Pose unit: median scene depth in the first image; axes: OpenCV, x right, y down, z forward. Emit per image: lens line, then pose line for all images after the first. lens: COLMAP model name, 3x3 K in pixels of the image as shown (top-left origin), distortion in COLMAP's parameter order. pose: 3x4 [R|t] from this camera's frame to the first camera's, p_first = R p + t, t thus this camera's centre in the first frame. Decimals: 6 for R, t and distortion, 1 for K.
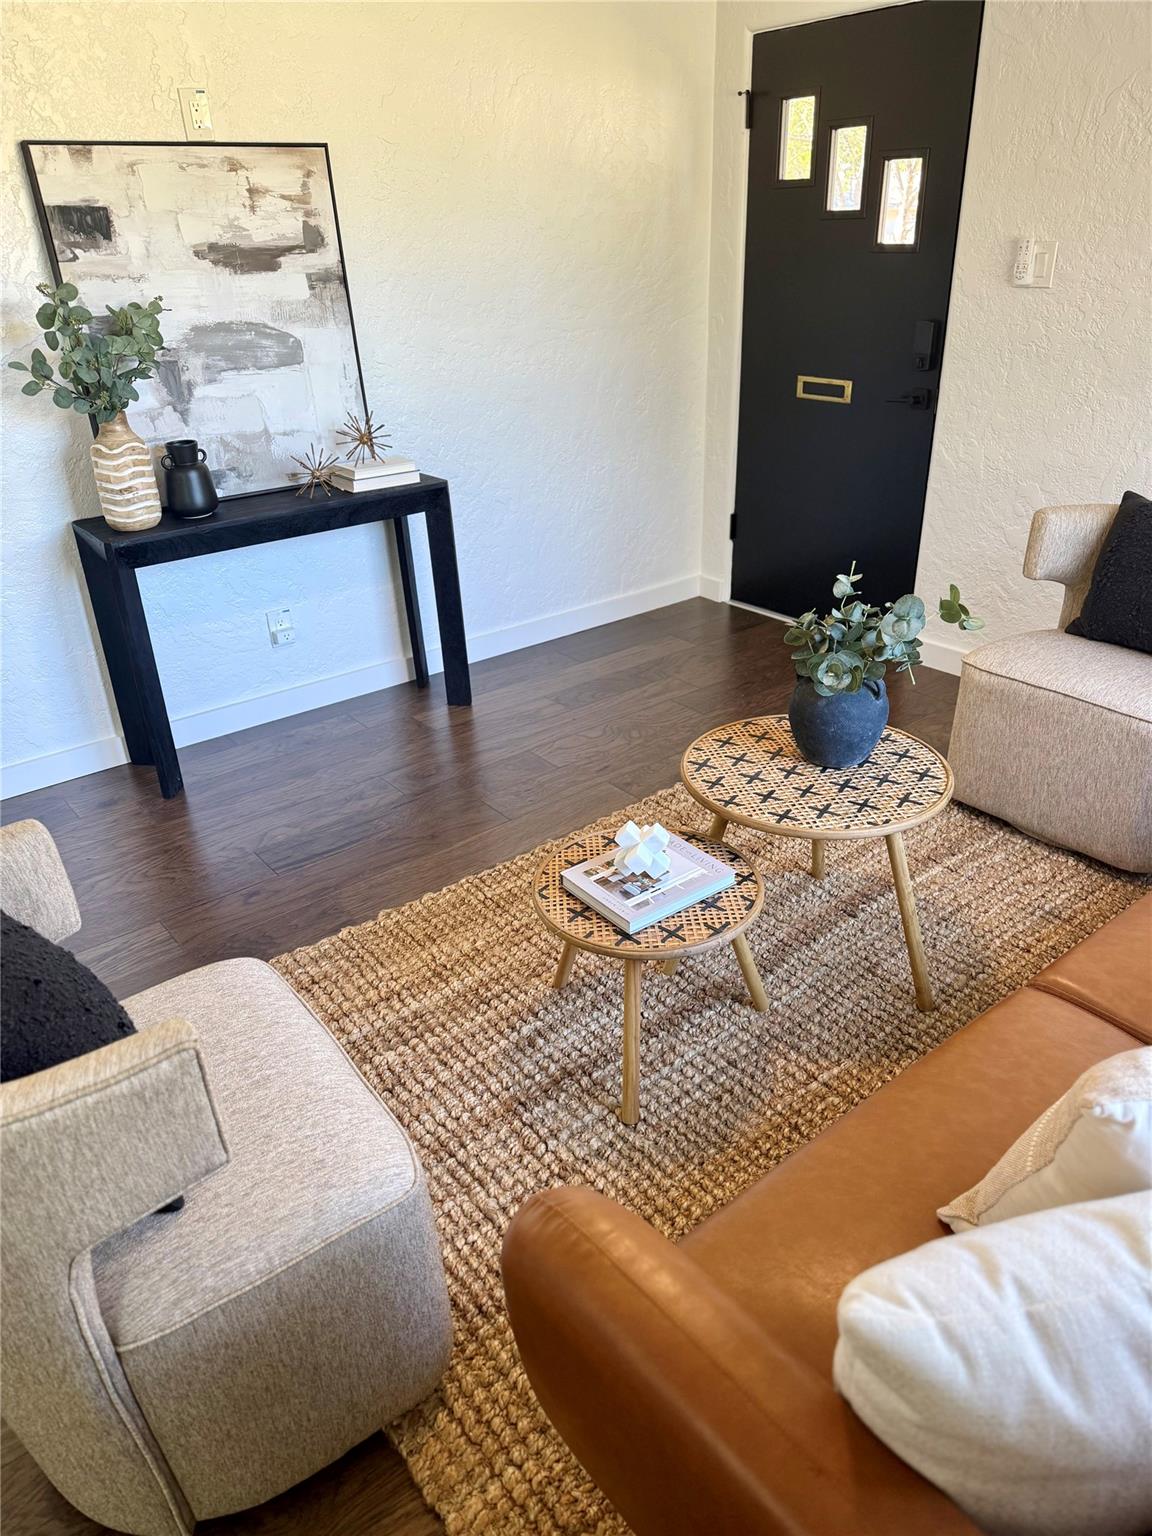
lens RADIAL K [[1064.9, 0, 570.9], [0, 1064.9, 765.8], [0, 0, 1]] dist [0.011616, -0.003933]
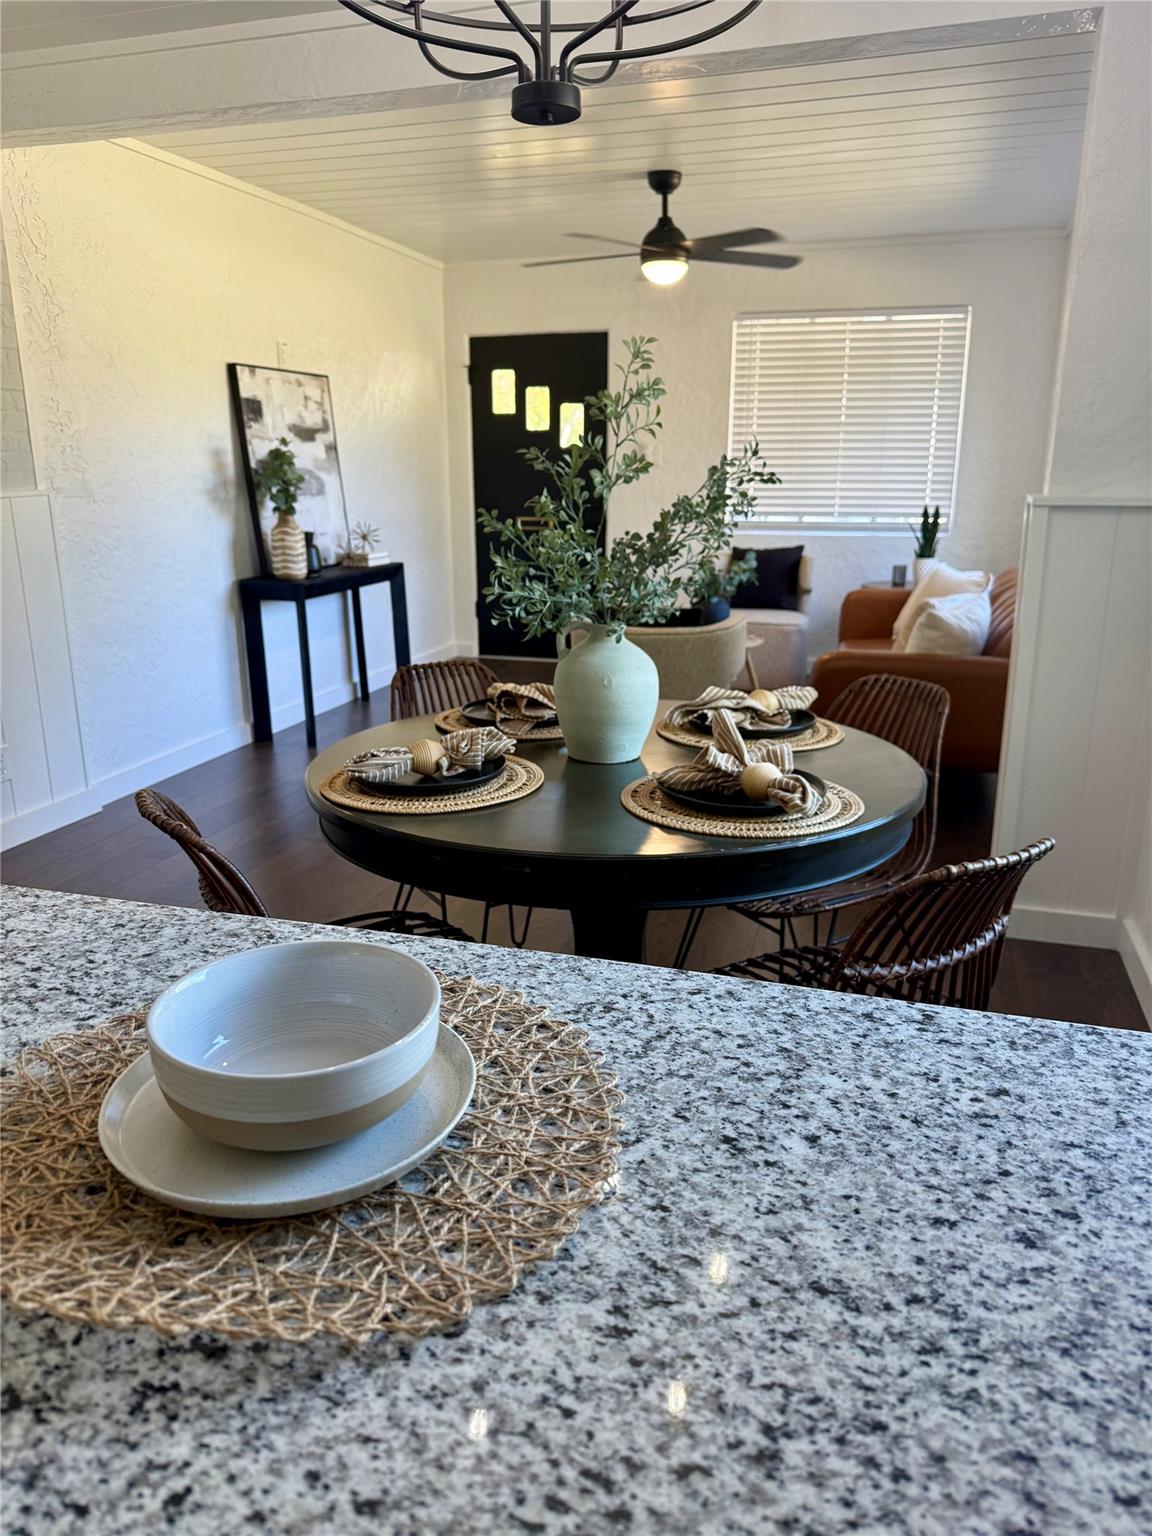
lens RADIAL K [[1064.9, 0, 584.5], [0, 1064.9, 764.6], [0, 0, 1]] dist [0.011616, -0.003933]
pose [[0.805981, -0.132587, 0.576902, -0.963036], [0.244799, 0.962005, -0.120911, 0.337878], [-0.538951, 0.238676, 0.807815, -0.476094]]
